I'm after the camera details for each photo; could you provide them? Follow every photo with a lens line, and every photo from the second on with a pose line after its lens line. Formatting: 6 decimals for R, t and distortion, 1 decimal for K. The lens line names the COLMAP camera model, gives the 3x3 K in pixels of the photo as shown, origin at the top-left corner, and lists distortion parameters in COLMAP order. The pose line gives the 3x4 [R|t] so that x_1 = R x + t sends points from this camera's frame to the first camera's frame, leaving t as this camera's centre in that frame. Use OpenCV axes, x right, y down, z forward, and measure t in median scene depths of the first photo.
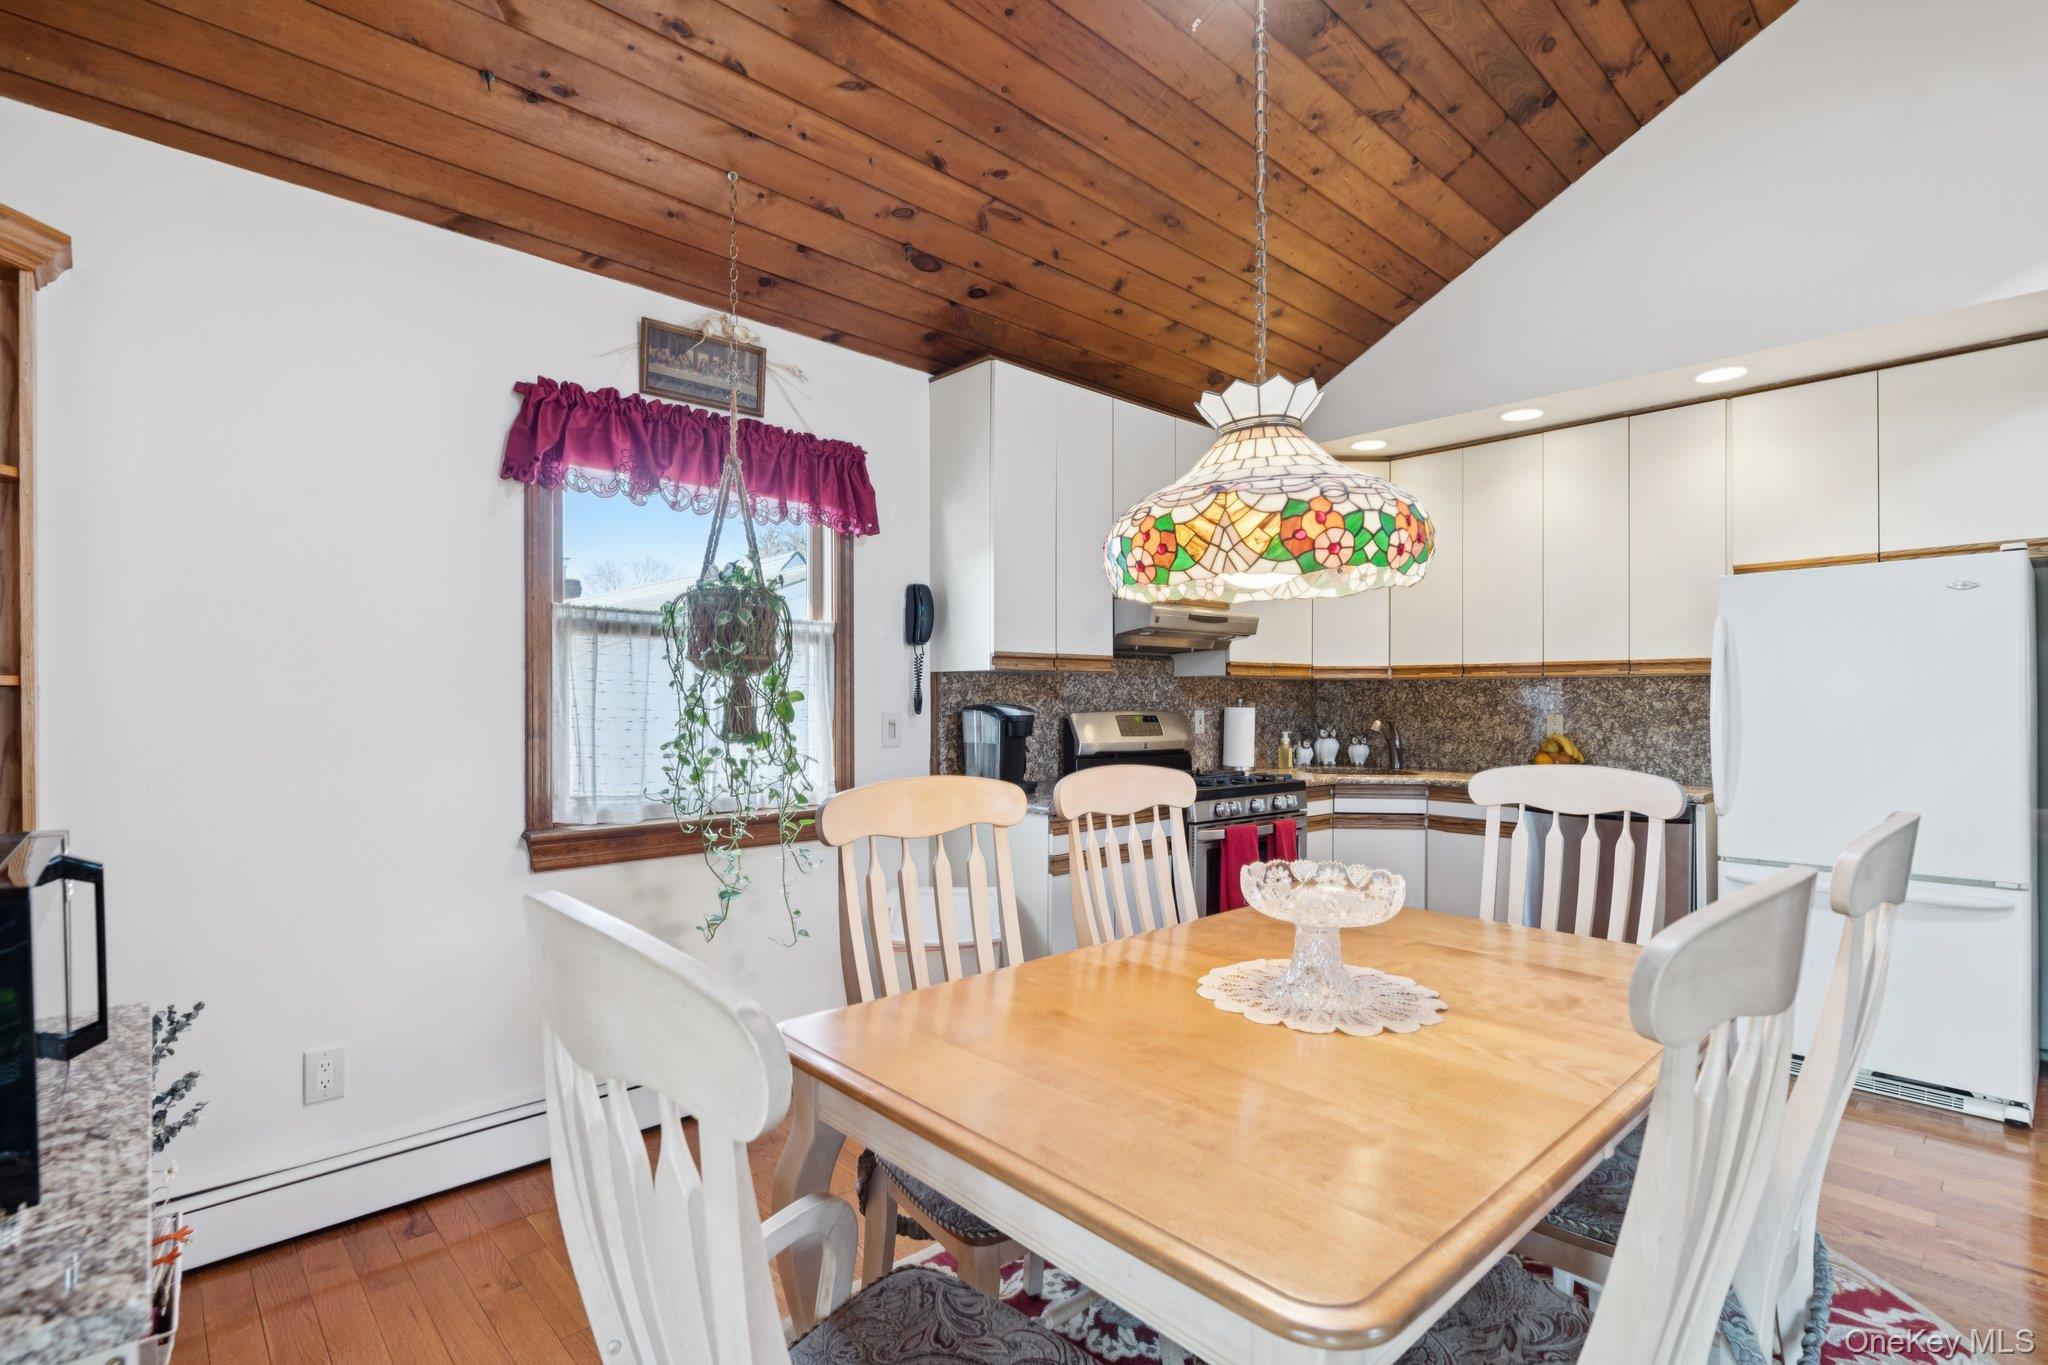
lens RADIAL K [[951.8, 0, 1017.1], [0, 951.8, 688.1], [0, 0, 1]] dist [-0.001537, -0.000763]
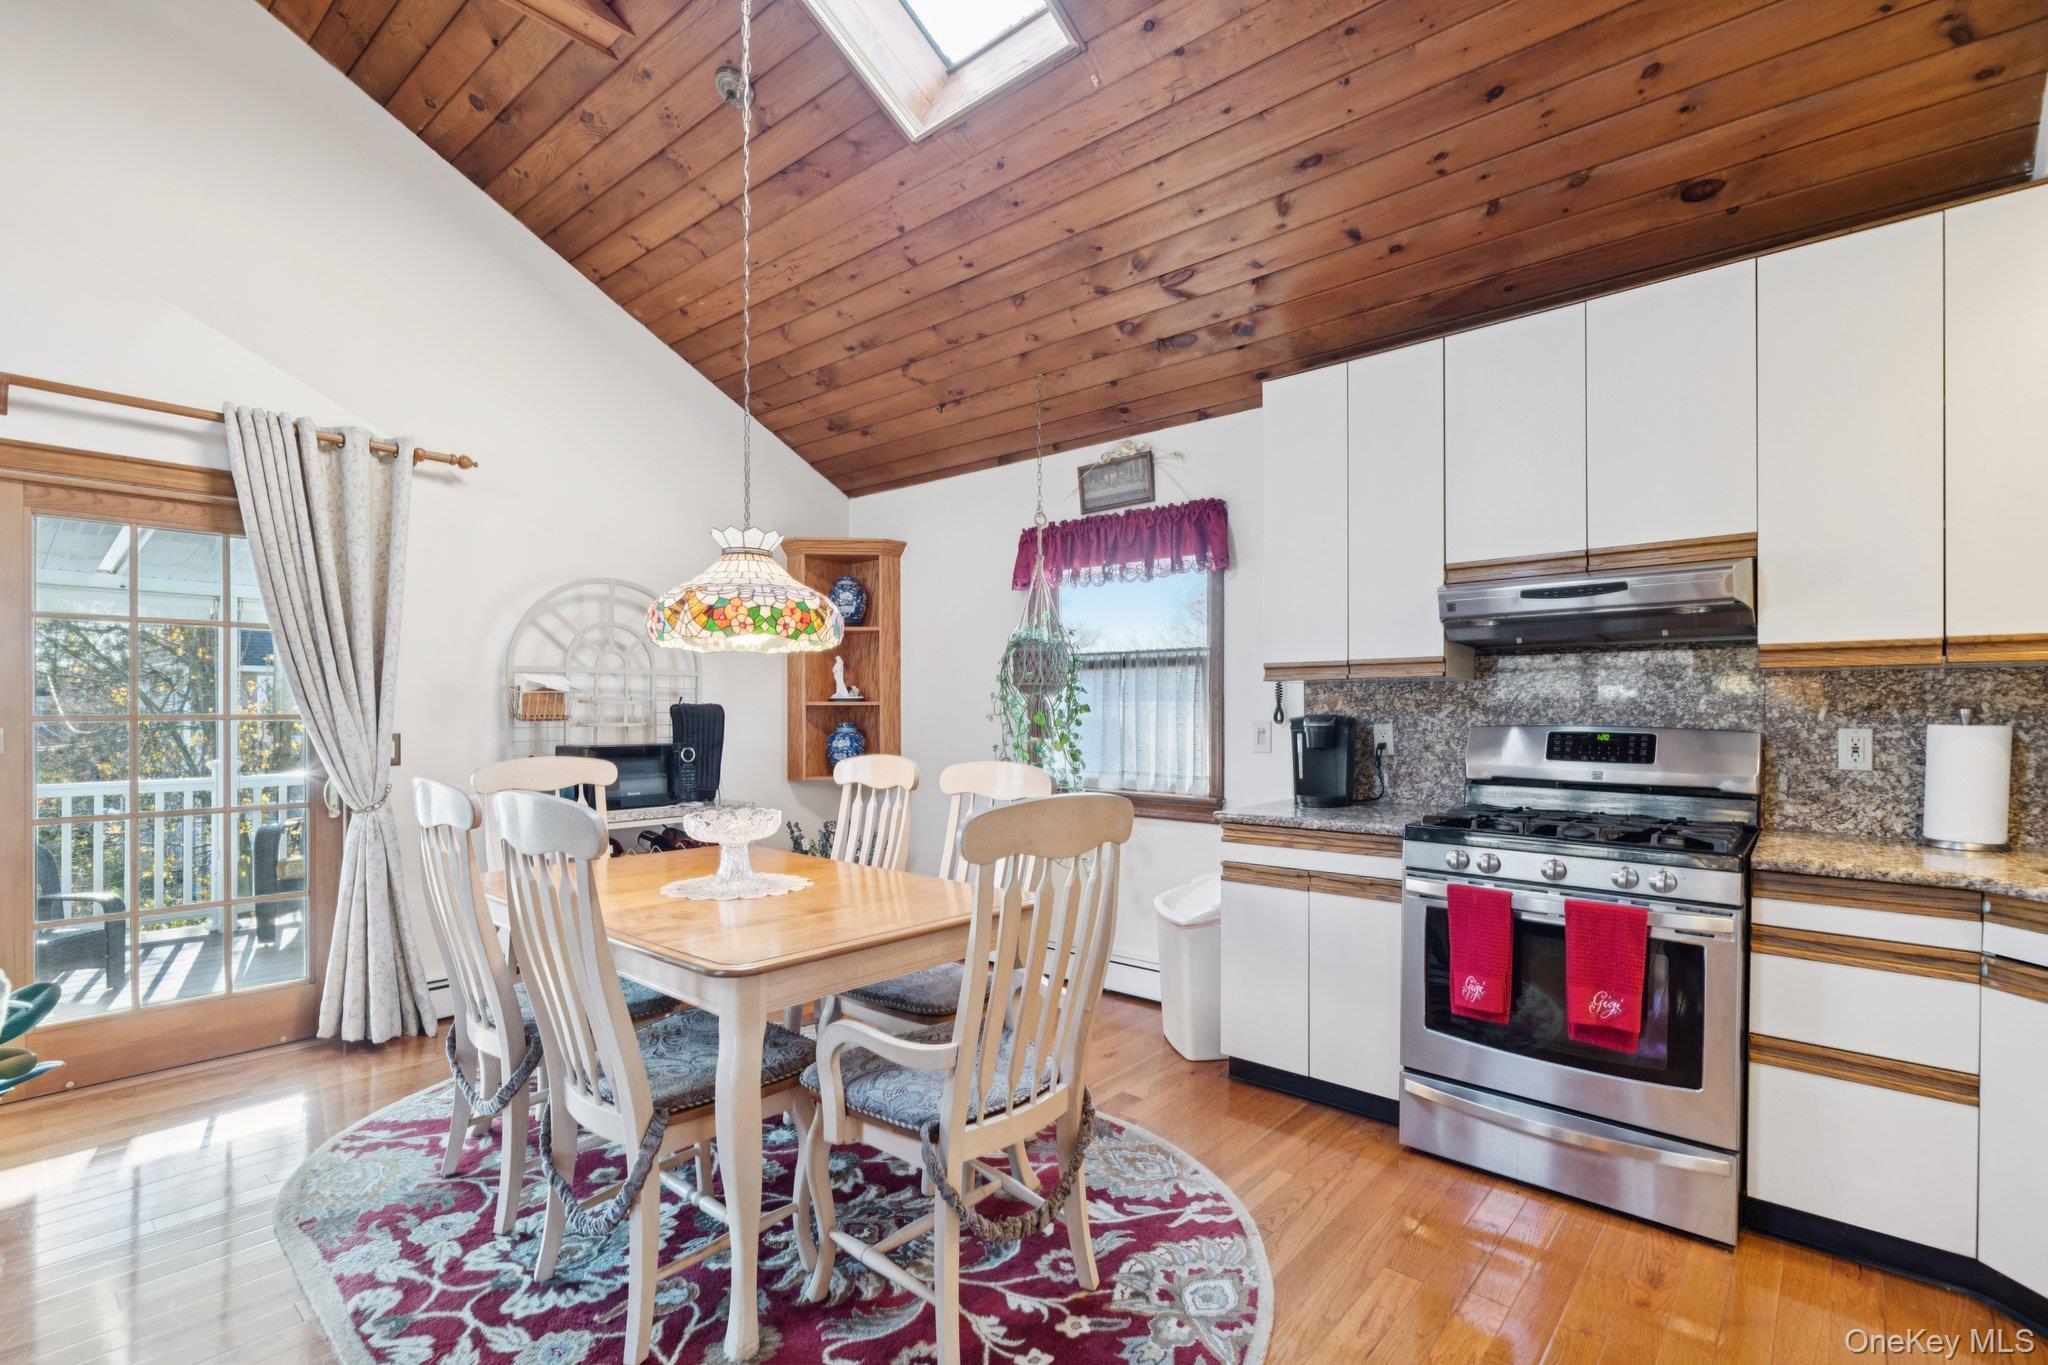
lens RADIAL K [[935.6, 0, 1024.5], [0, 935.6, 712.7], [0, 0, 1]] dist [0.002584, -0.000750]
pose [[0.115143, -0.002662, -0.993345, 1.043356], [0.011123, 0.999937, -0.001391, 0.014371], [0.993287, -0.010889, 0.115166, 0.673423]]
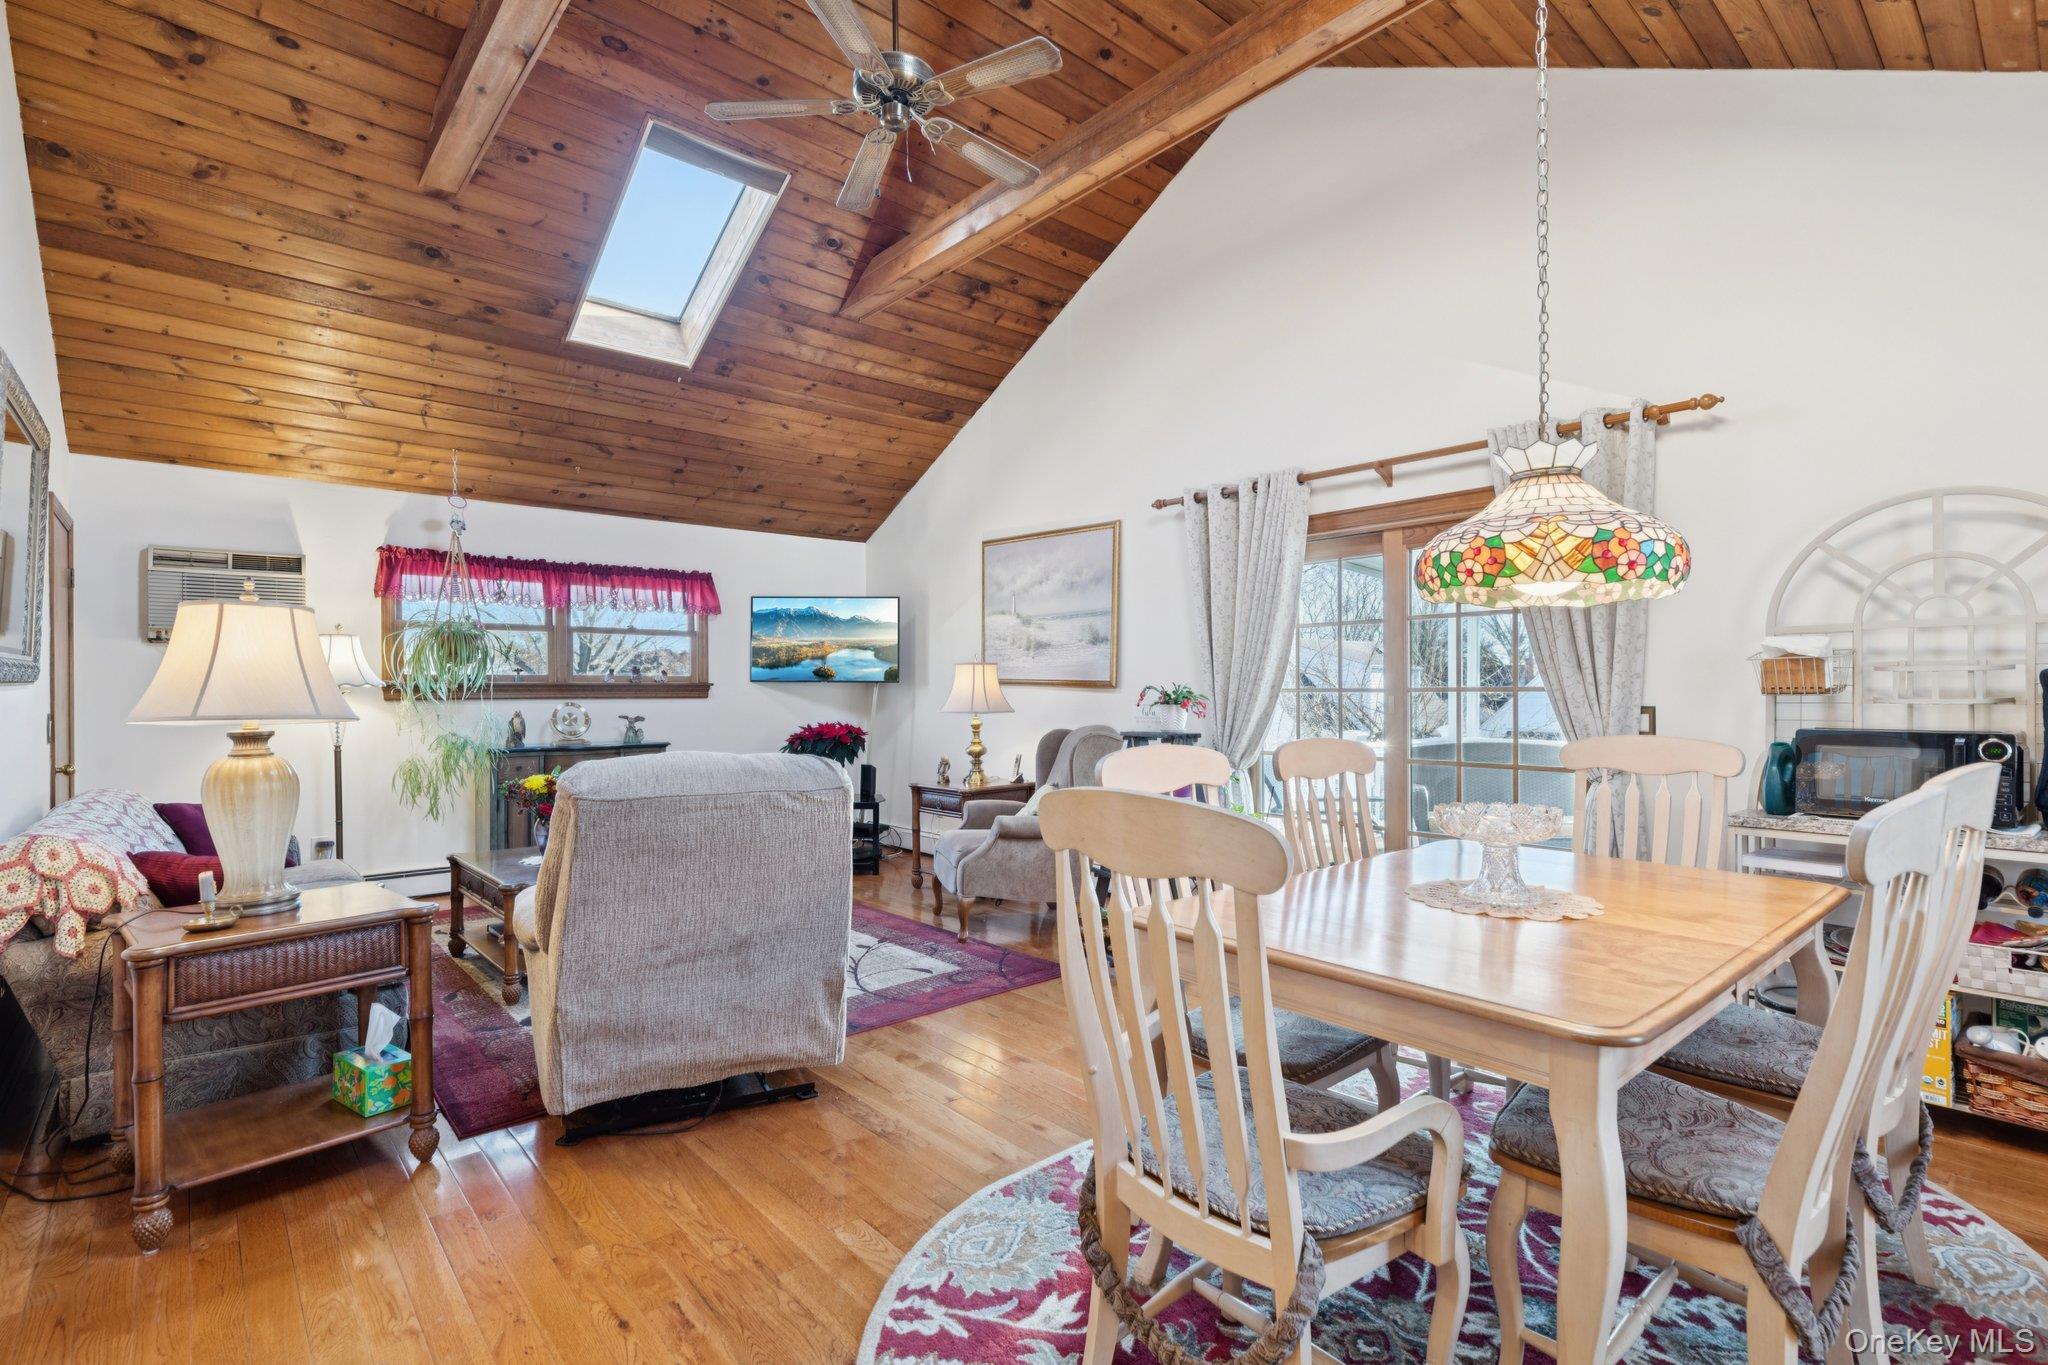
lens RADIAL K [[951.8, 0, 1017.1], [0, 951.8, 688.1], [0, 0, 1]] dist [-0.001537, -0.000763]
pose [[-0.999612, -0.000488, 0.027840, 0.496191], [-0.000819, 0.999929, -0.011900, 0.022250], [-0.027833, -0.011918, -0.999542, 1.220209]]
